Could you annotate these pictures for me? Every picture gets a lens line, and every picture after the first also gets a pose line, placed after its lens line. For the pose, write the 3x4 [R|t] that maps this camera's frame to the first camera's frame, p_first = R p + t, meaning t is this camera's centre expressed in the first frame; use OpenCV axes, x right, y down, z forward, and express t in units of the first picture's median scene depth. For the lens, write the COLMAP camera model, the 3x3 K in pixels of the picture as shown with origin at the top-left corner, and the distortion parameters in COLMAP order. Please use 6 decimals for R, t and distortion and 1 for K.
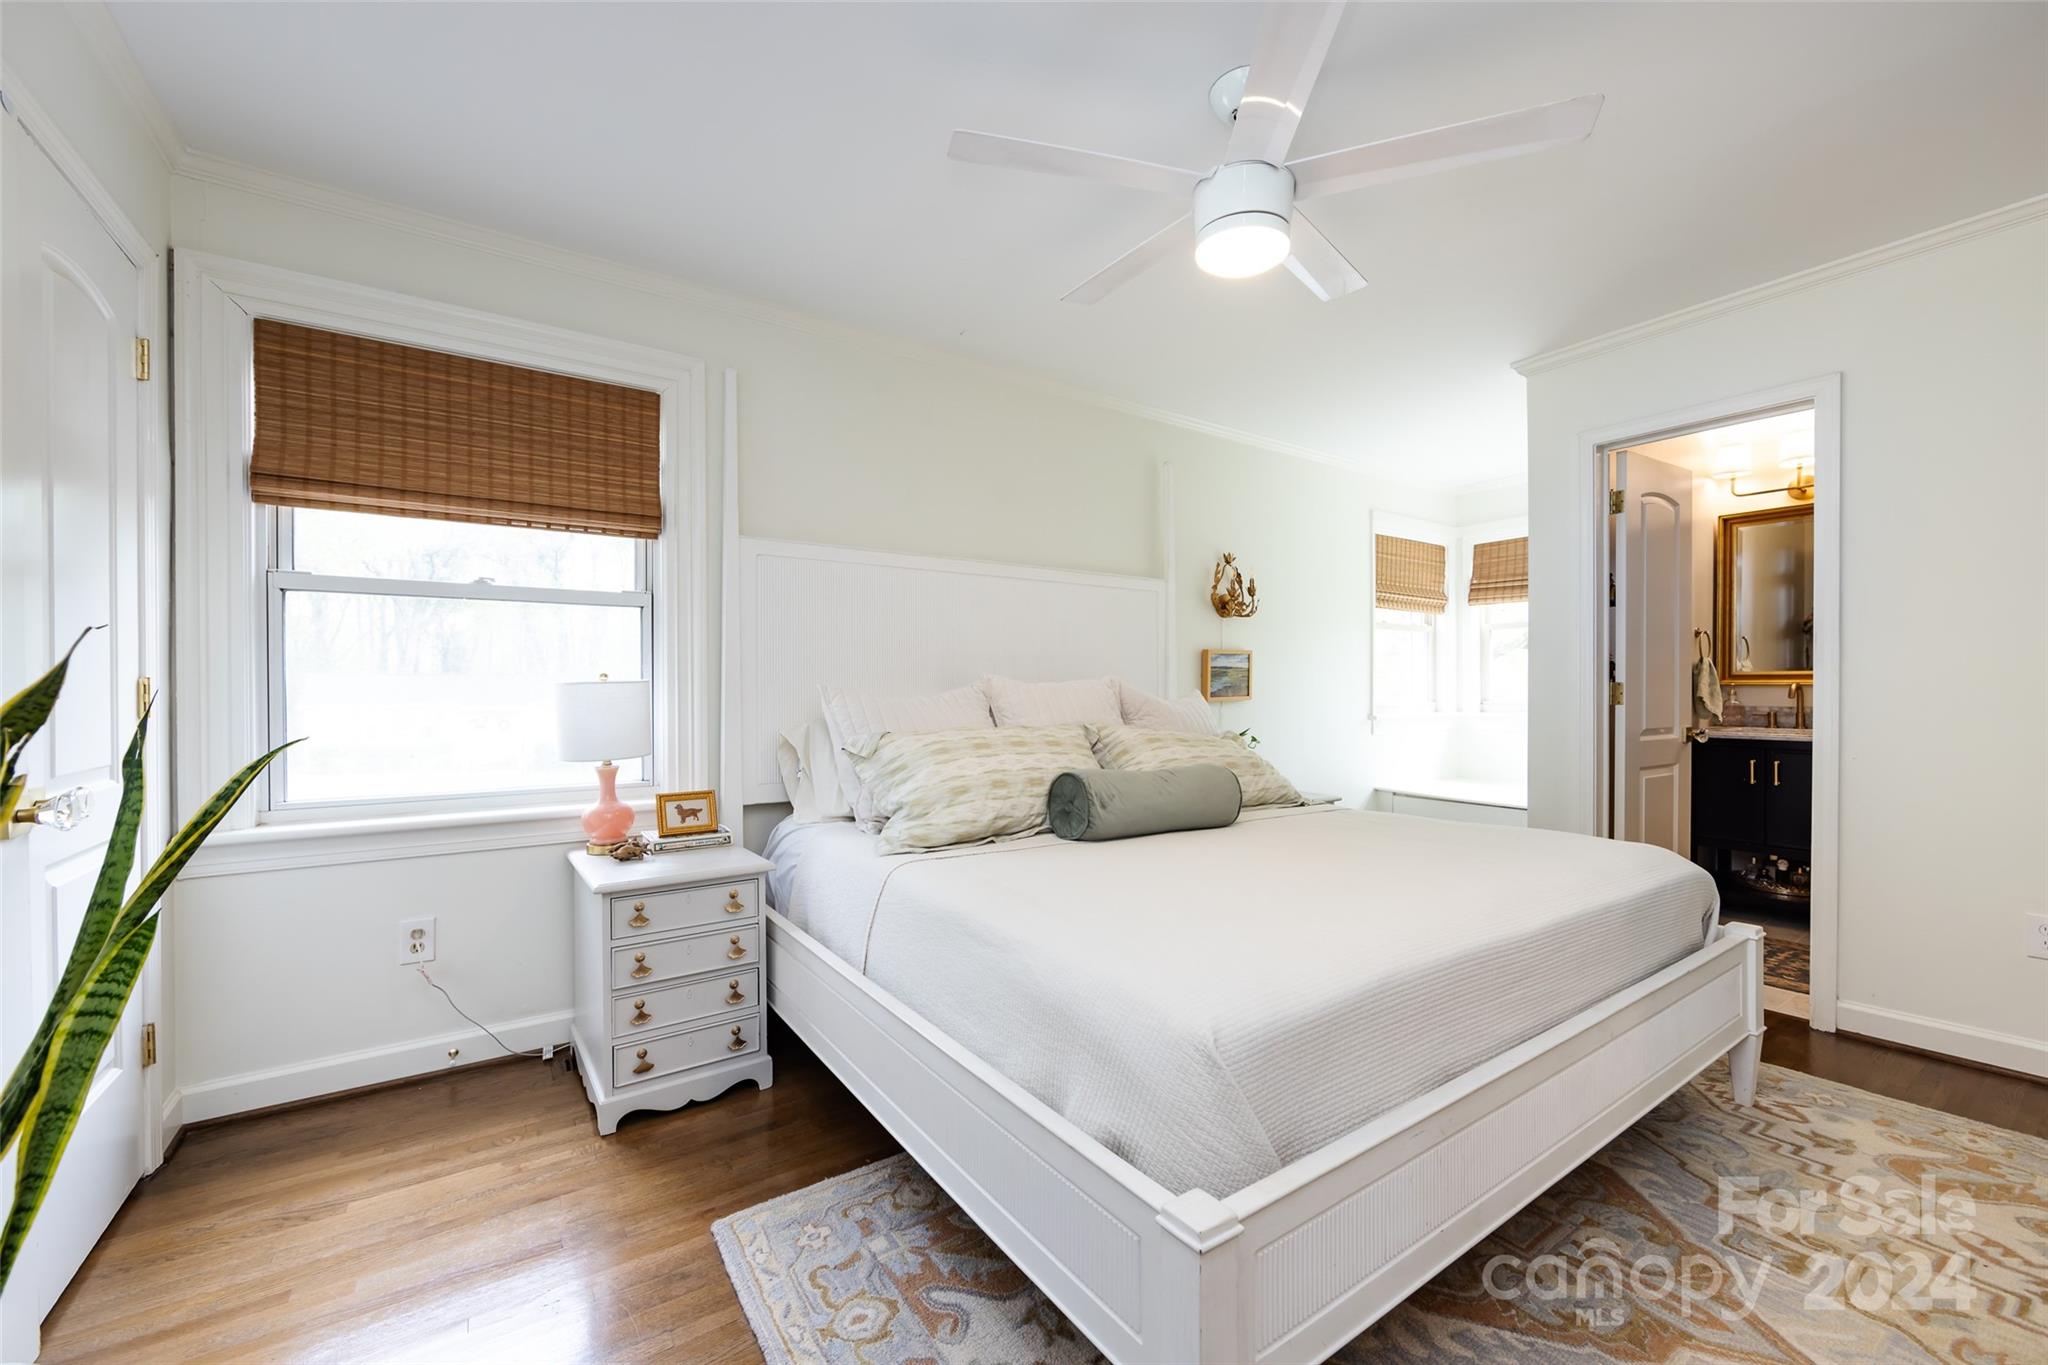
lens RADIAL K [[791.1, 0, 995.5], [0, 791.1, 694.2], [0, 0, 1]] dist [-0.005900, -0.000221]
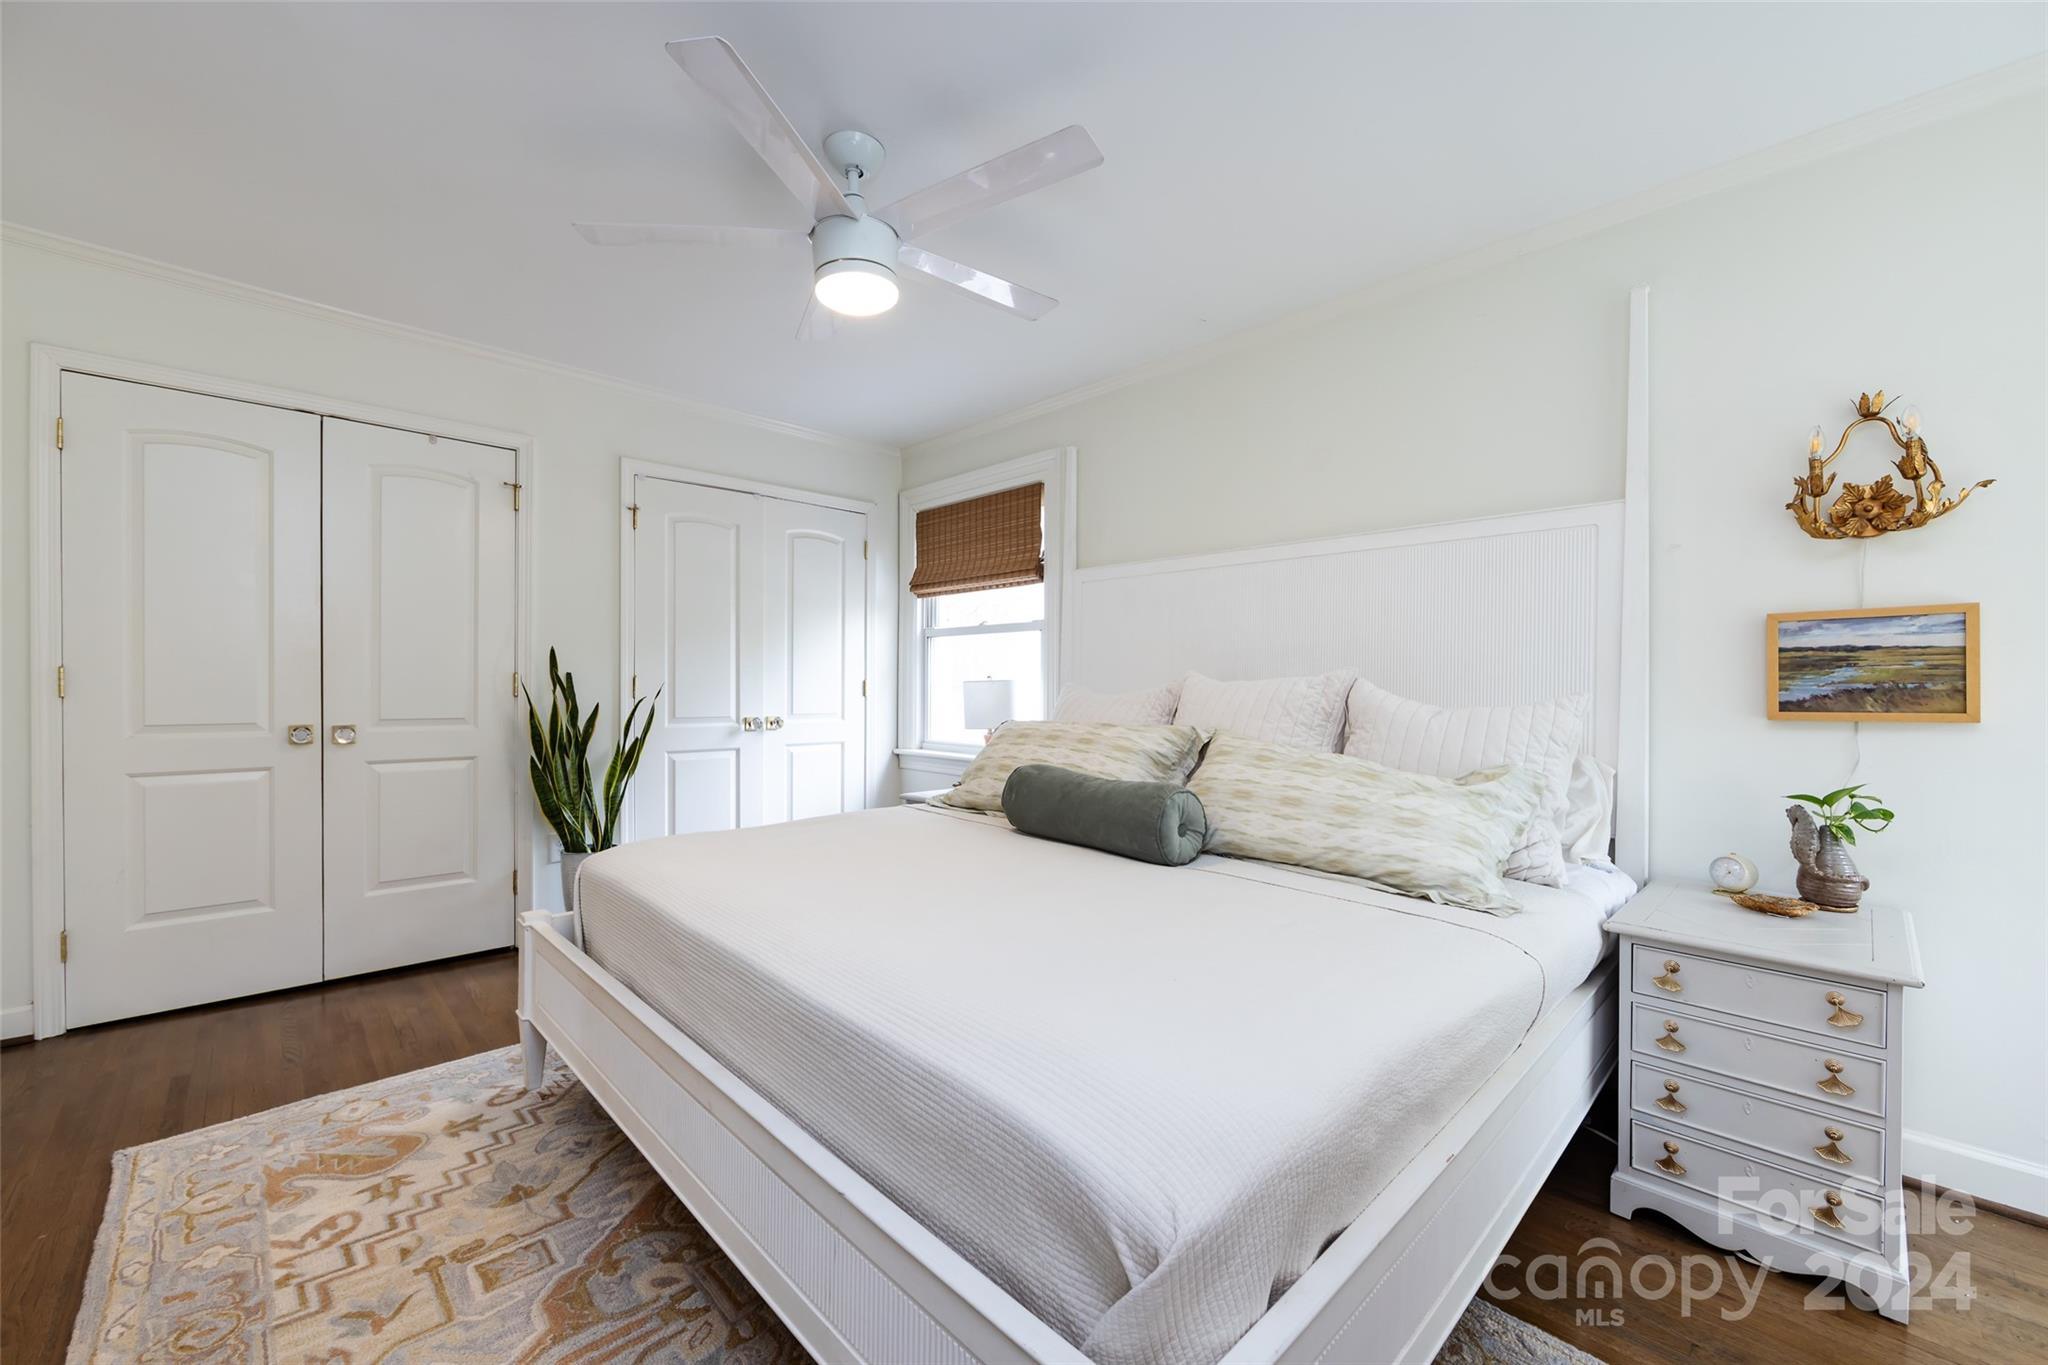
lens RADIAL K [[804.4, 0, 1017.4], [0, 804.4, 686.5], [0, 0, 1]] dist [-0.001482, -0.000095]
pose [[0.184857, -0.002493, -0.982762, 1.081977], [-0.023714, 0.999694, -0.006997, 0.003836], [0.982479, 0.024599, 0.184741, 0.746979]]
